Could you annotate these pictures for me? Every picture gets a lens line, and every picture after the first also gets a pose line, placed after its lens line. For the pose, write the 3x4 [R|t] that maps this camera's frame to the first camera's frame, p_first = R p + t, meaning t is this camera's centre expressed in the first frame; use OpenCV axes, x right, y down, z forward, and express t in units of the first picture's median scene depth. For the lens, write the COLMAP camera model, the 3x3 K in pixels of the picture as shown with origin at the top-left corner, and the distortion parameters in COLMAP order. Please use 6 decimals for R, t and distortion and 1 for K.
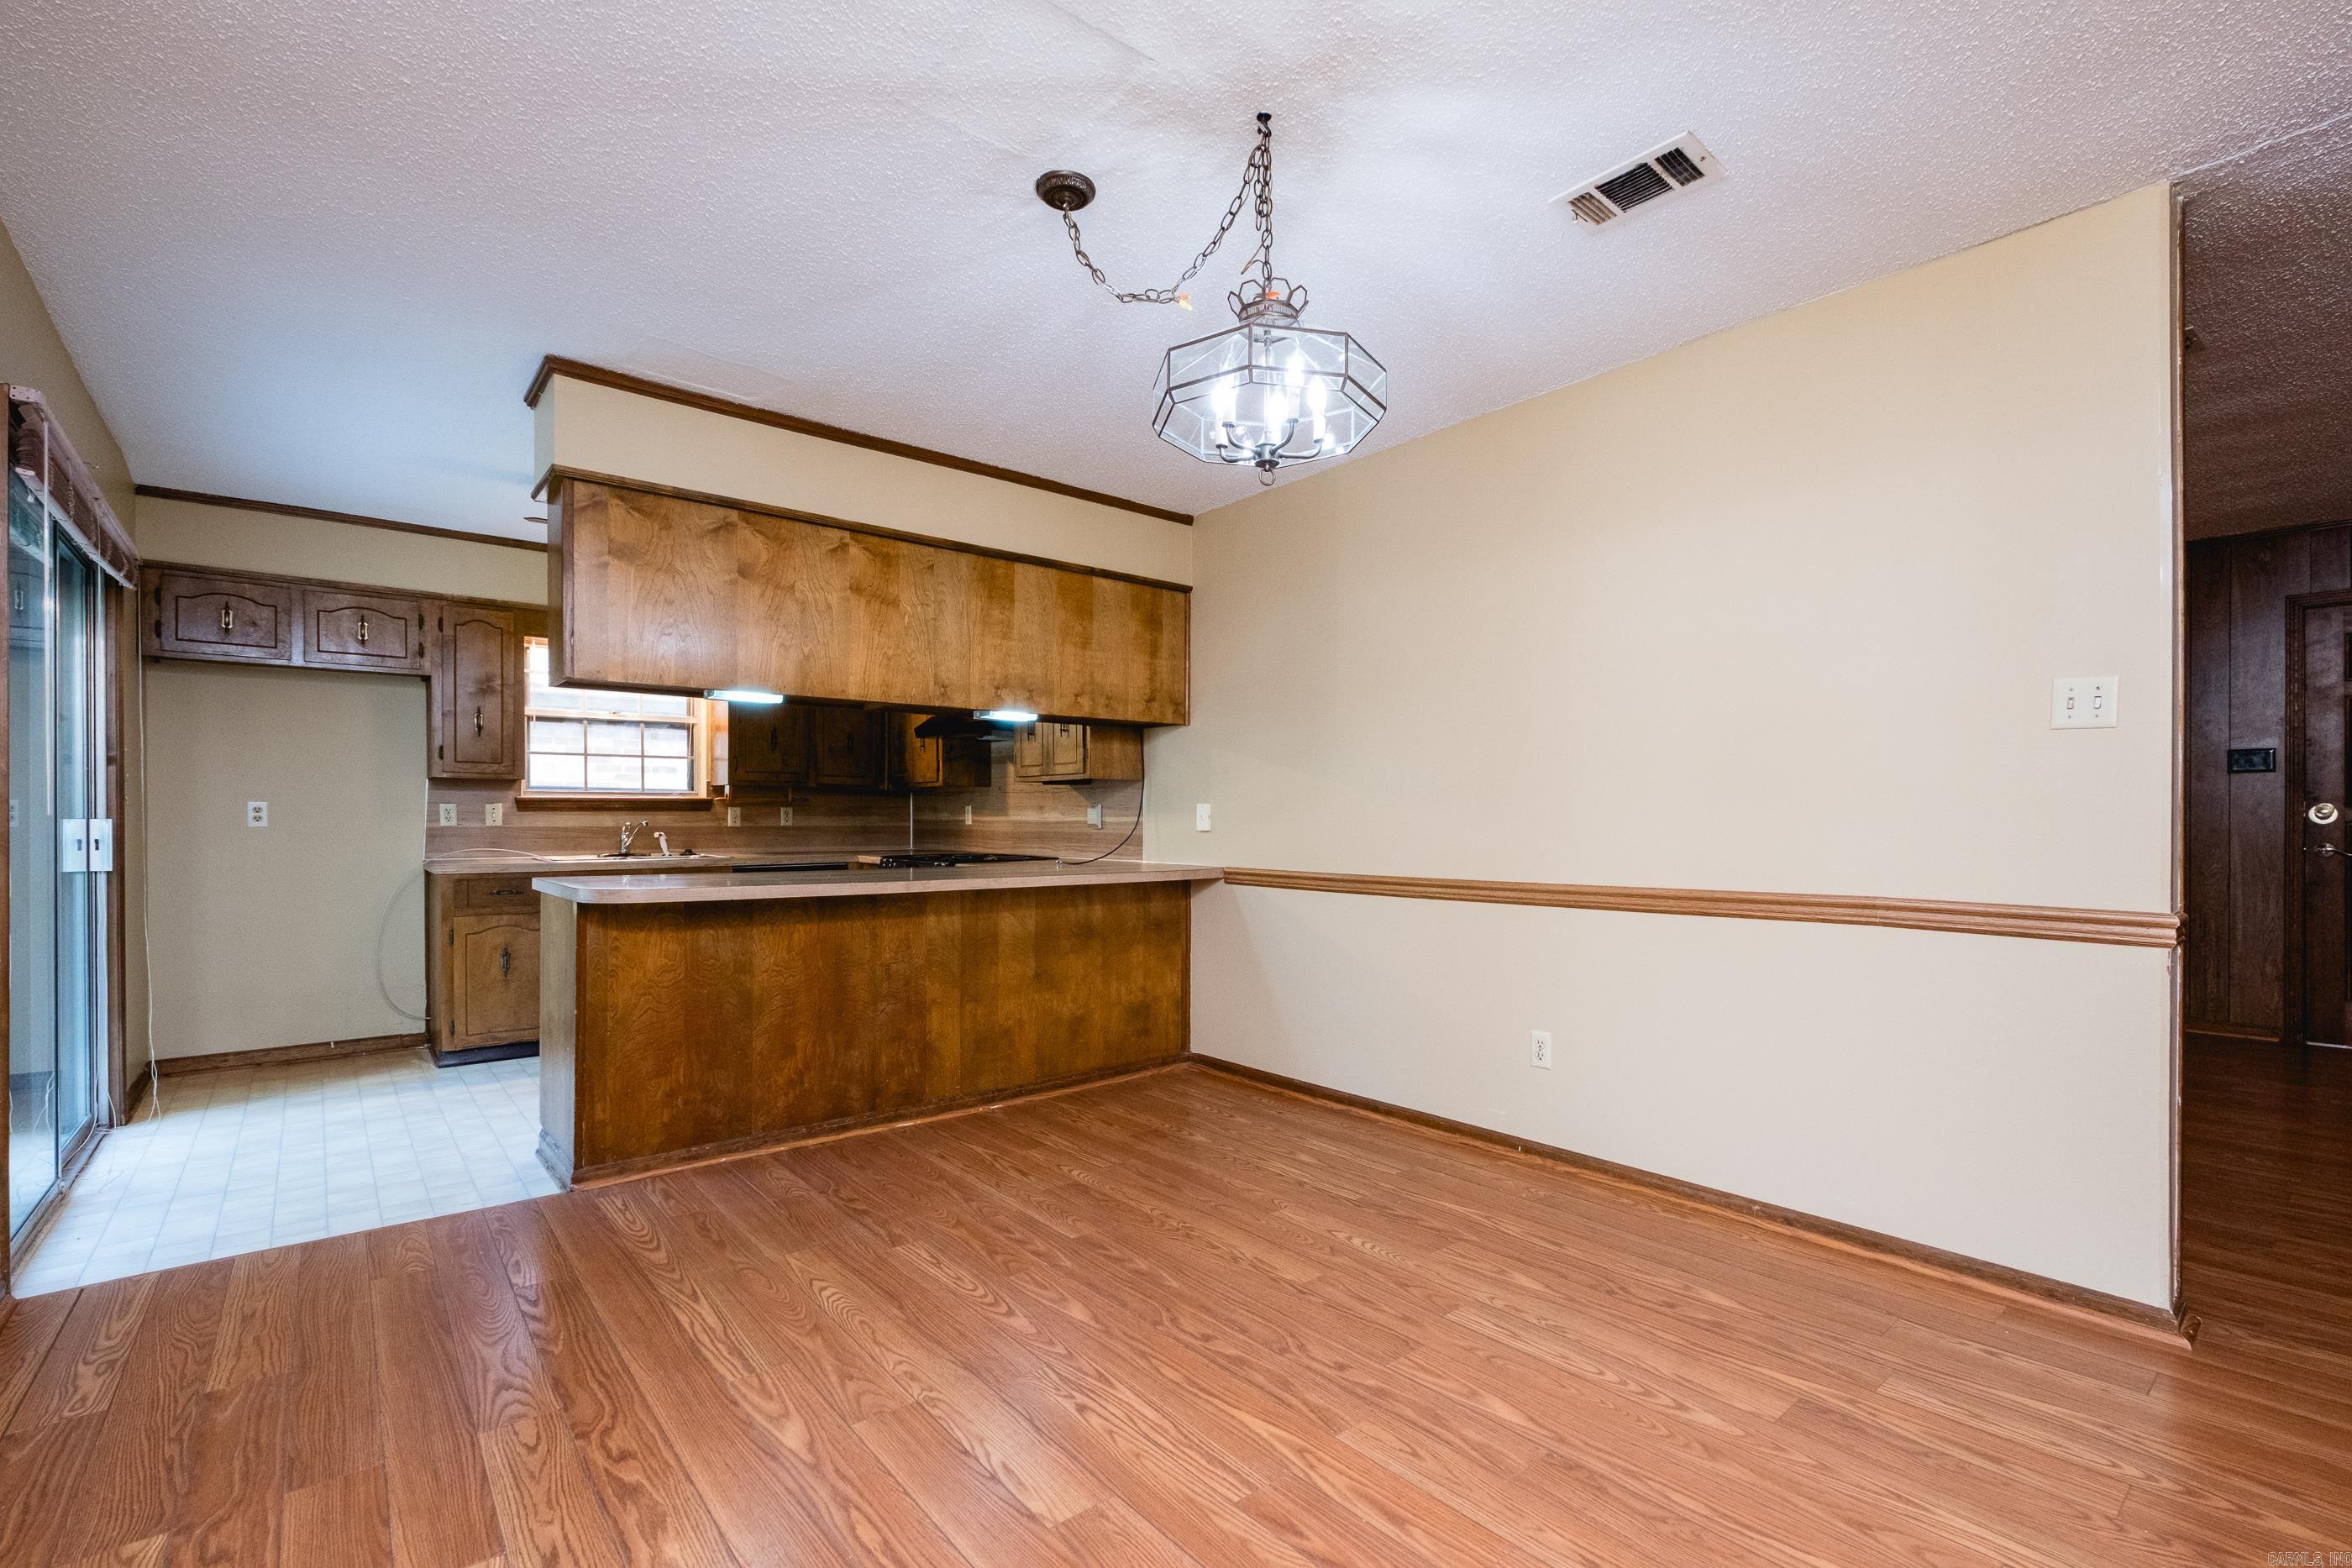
lens RADIAL K [[990.0, 0, 1280.1], [0, 990.0, 840.9], [0, 0, 1]] dist [-0.000380, -0.000640]
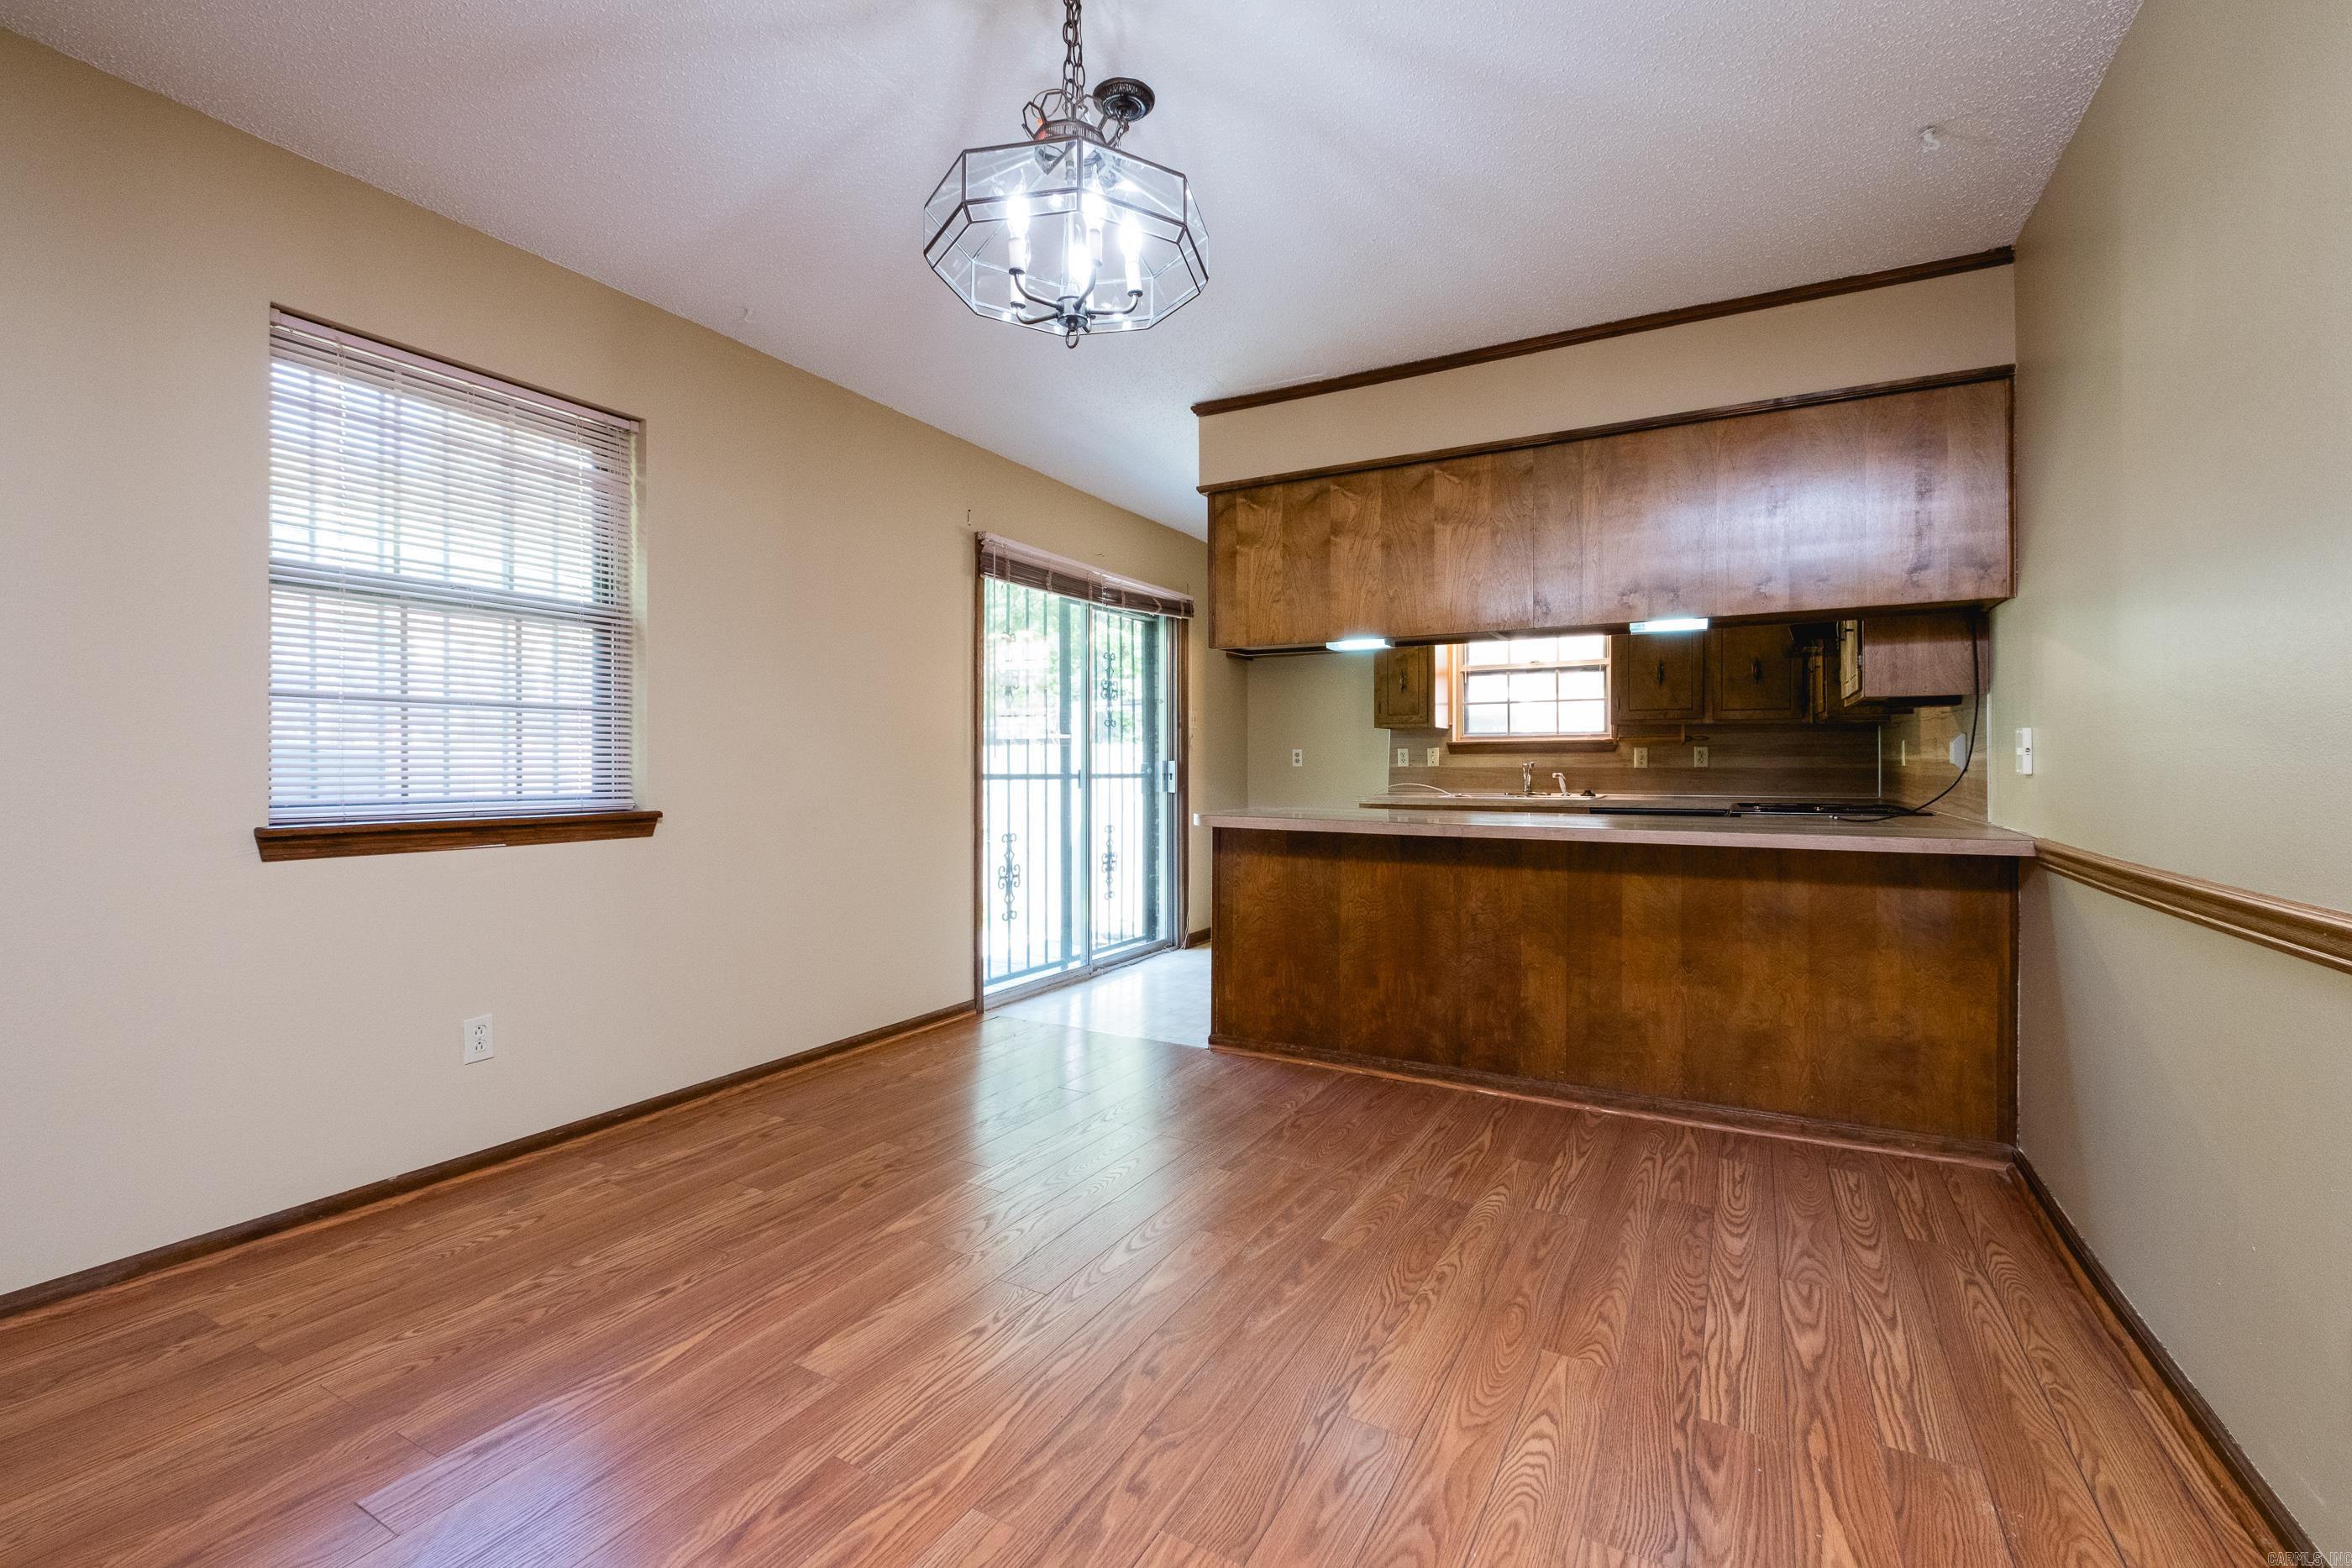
lens RADIAL K [[1054.2, 0, 1200.9], [0, 1054.2, 779.3], [0, 0, 1]] dist [0.003816, 0.000012]
pose [[0.327777, 0.012196, -0.944676, 0.454775], [-0.018869, 0.999802, 0.006361, -0.003058], [0.944567, 0.015740, 0.327942, 0.432089]]
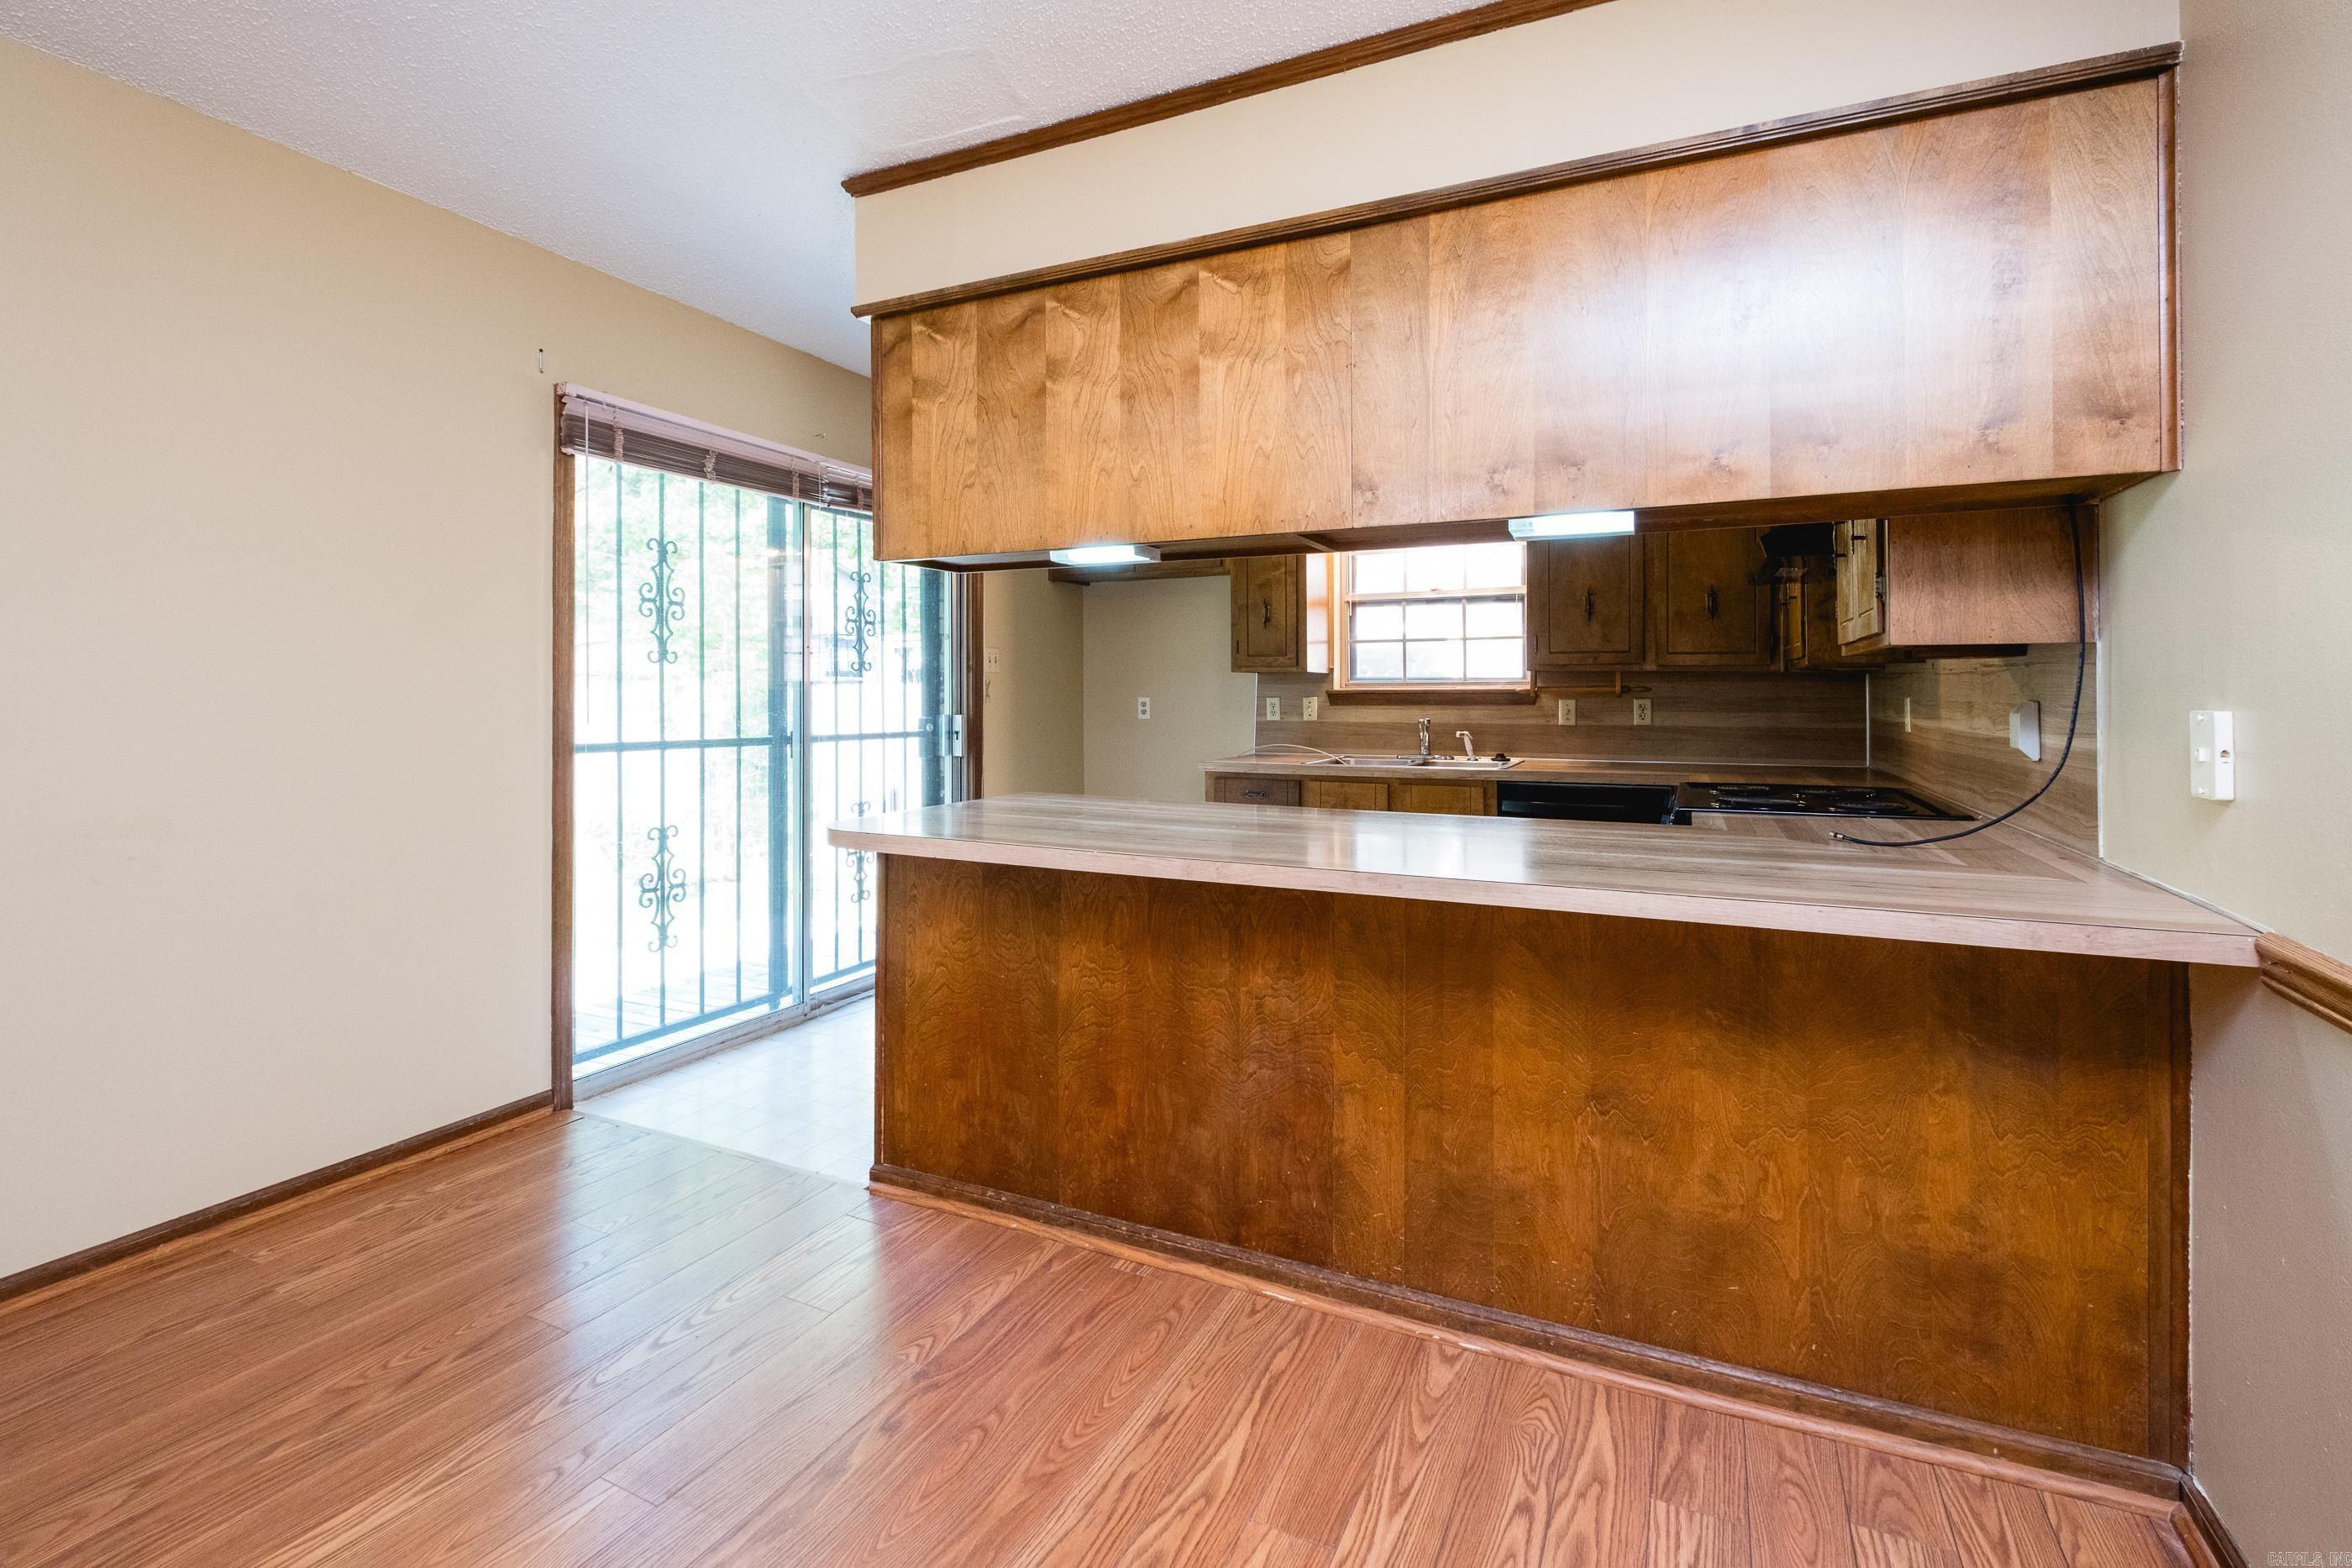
lens RADIAL K [[1041.0, 0, 1204.0], [0, 1041.0, 691.7], [0, 0, 1]] dist [0.003313, -0.000235]
pose [[0.358766, -0.000471, -0.933427, 0.148615], [-0.023282, 0.999684, -0.009453, -0.042937], [0.933137, 0.025123, 0.358642, 0.753923]]
